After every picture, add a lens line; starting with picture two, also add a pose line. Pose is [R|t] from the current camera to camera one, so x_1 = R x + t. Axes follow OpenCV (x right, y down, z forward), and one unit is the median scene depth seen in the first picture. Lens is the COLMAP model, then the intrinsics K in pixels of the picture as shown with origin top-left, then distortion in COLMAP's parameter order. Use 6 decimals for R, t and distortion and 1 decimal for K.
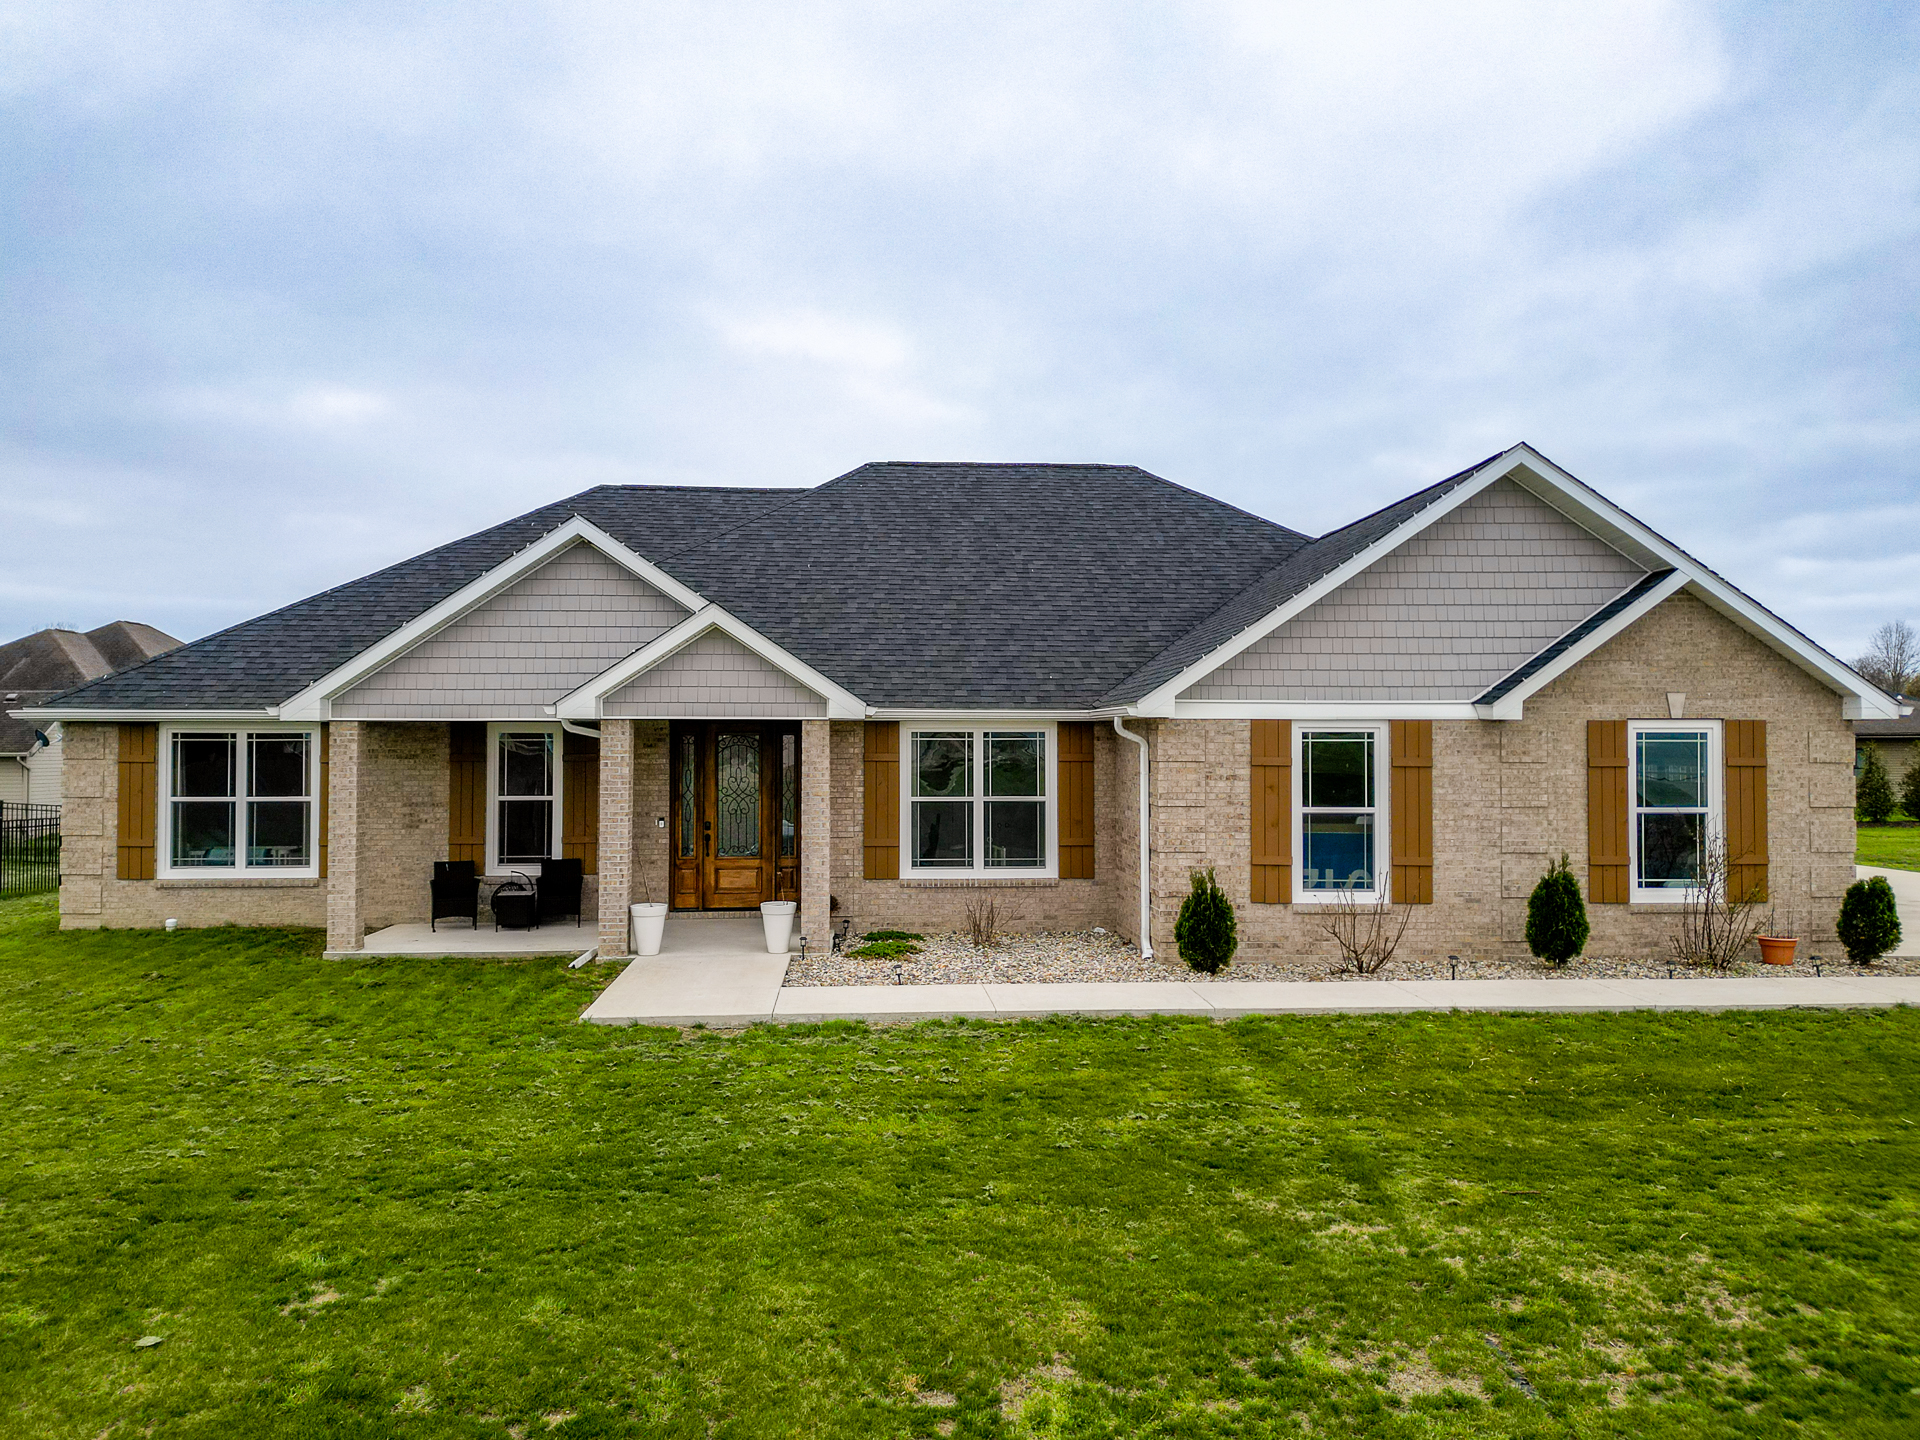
lens RADIAL K [[1390.3, 0, 960.0], [0, 1390.3, 720.0], [0, 0, 1]] dist [0.065536, -0.041997]
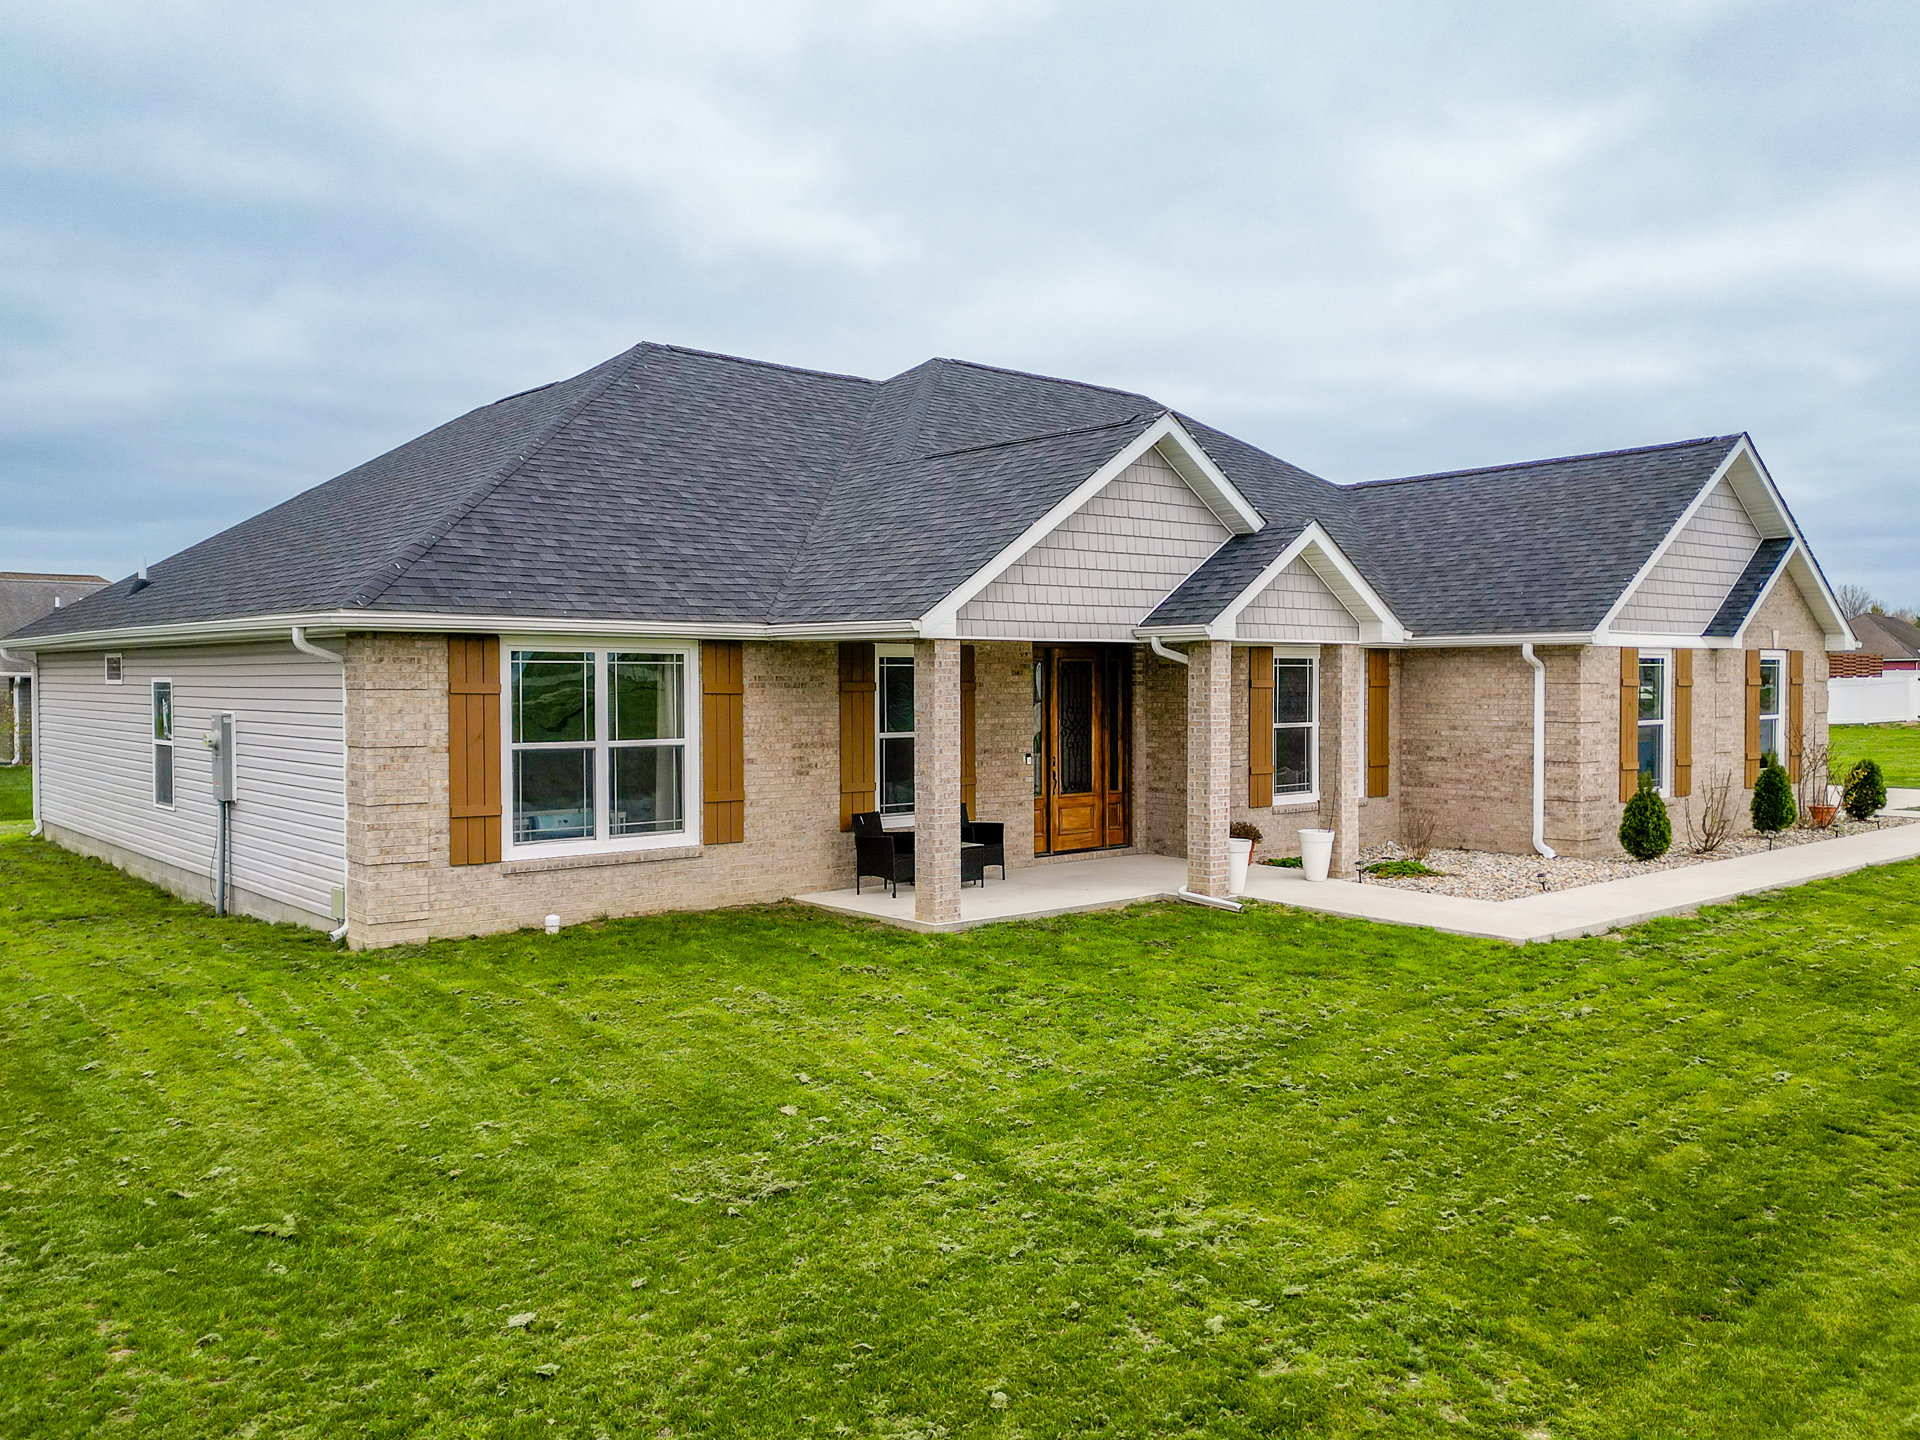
lens RADIAL K [[1512.6, 0, 1016.1], [0, 1512.6, 721.1], [0, 0, 1]] dist [0.061850, -0.054181]
pose [[0.786310, -0.019362, 0.617528, -0.939130], [-0.006543, 0.999192, 0.039660, 0.013460], [-0.617797, -0.035226, 0.785548, 0.290272]]
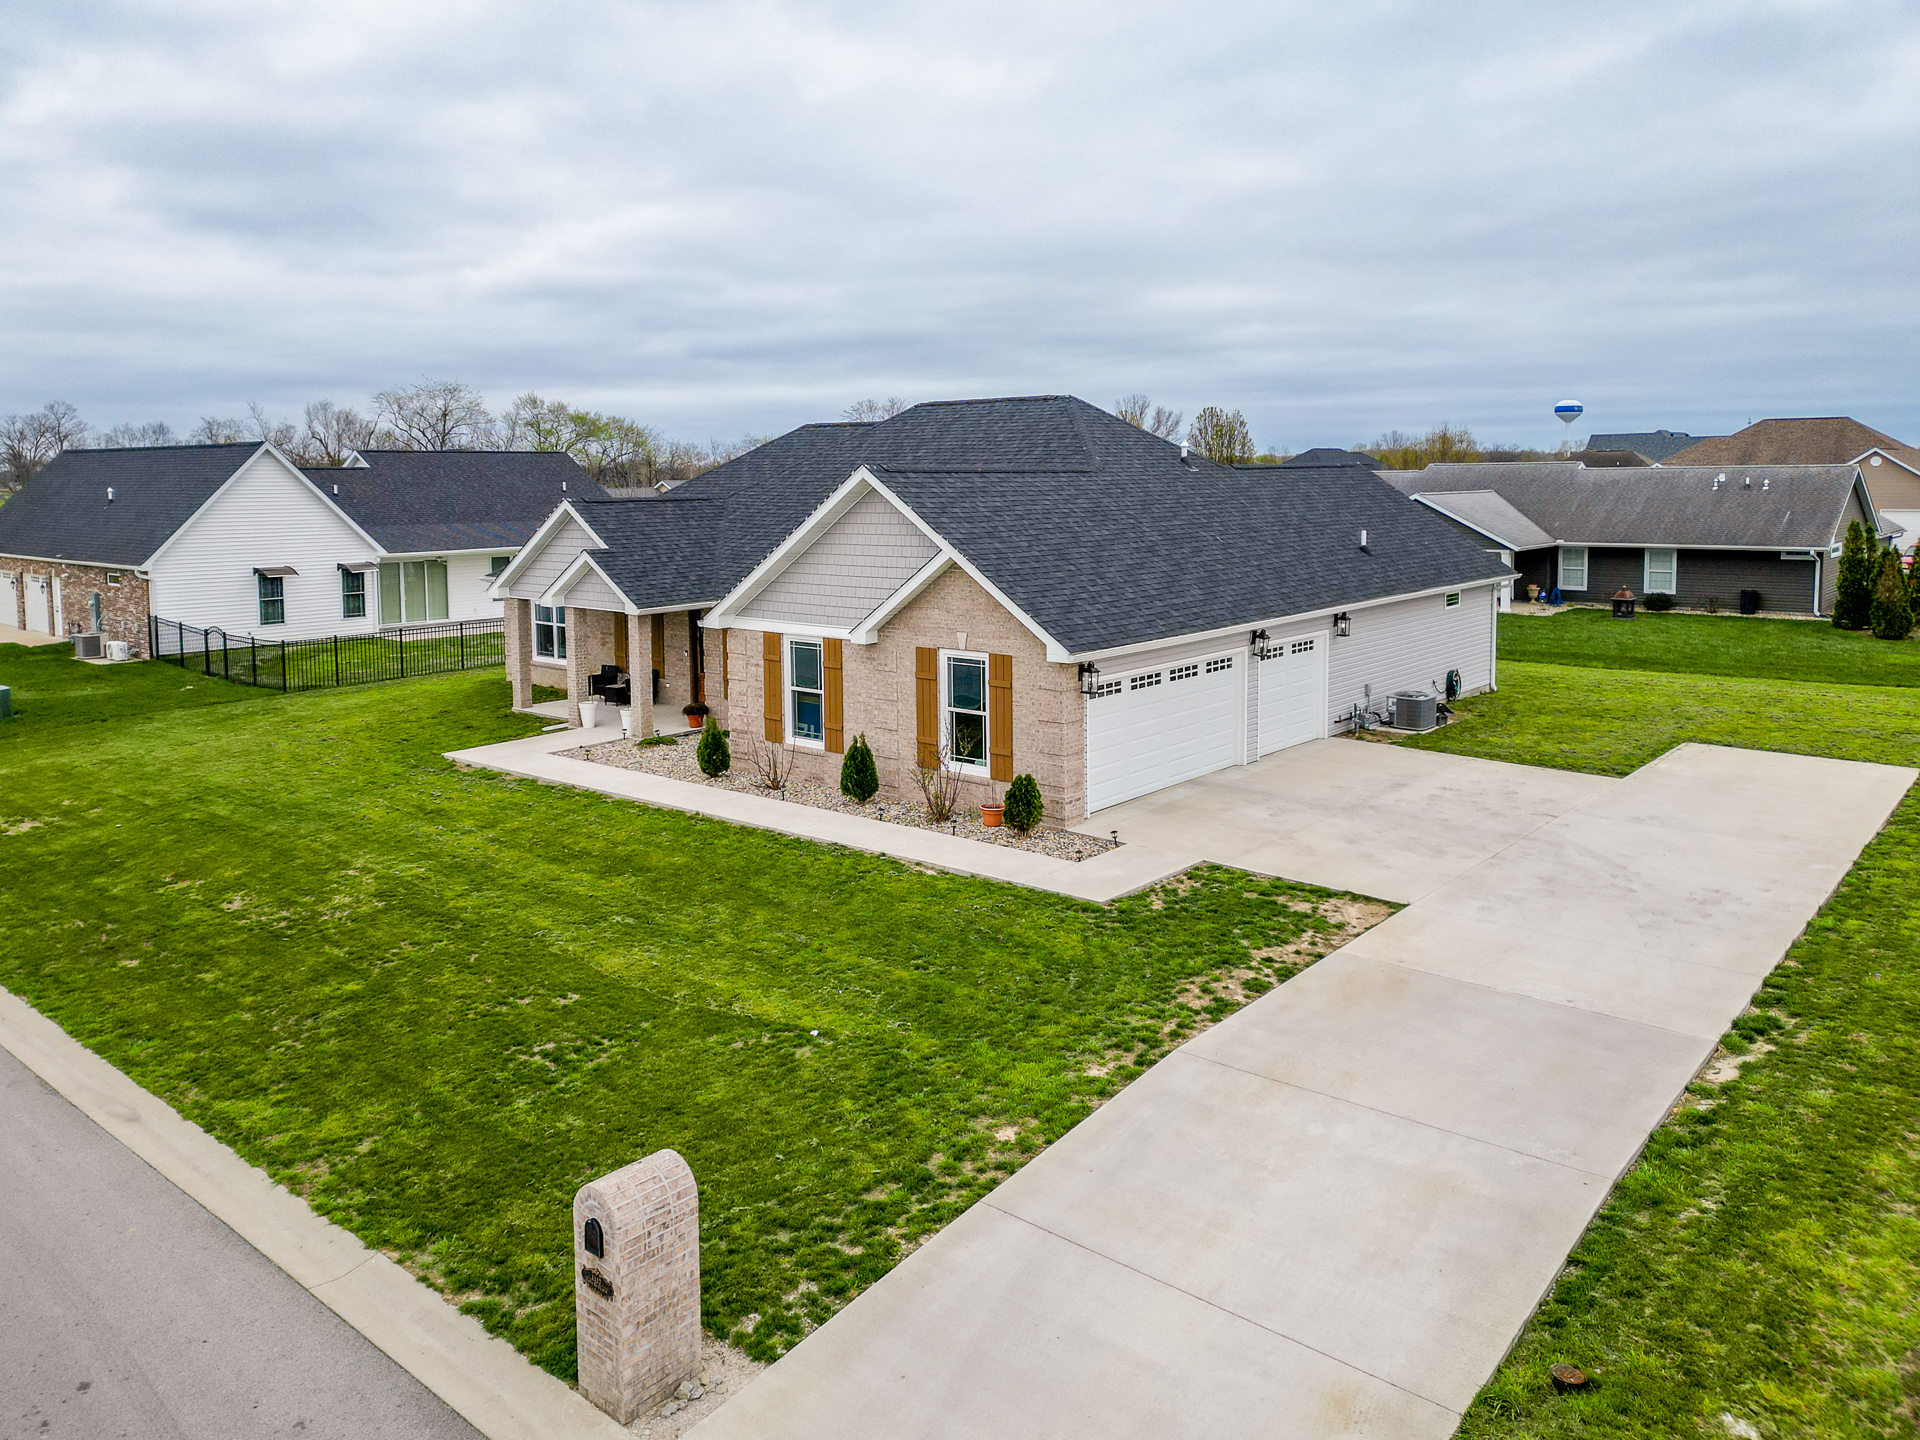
lens RADIAL K [[1373.6, 0, 957.6], [0, 1373.6, 608.8], [0, 0, 1]] dist [0.072070, -0.074205]
pose [[0.721374, 0.058742, -0.690049, 1.439389], [0.022899, 0.993828, 0.108539, -0.191253], [0.692167, -0.094099, 0.715577, -0.010896]]
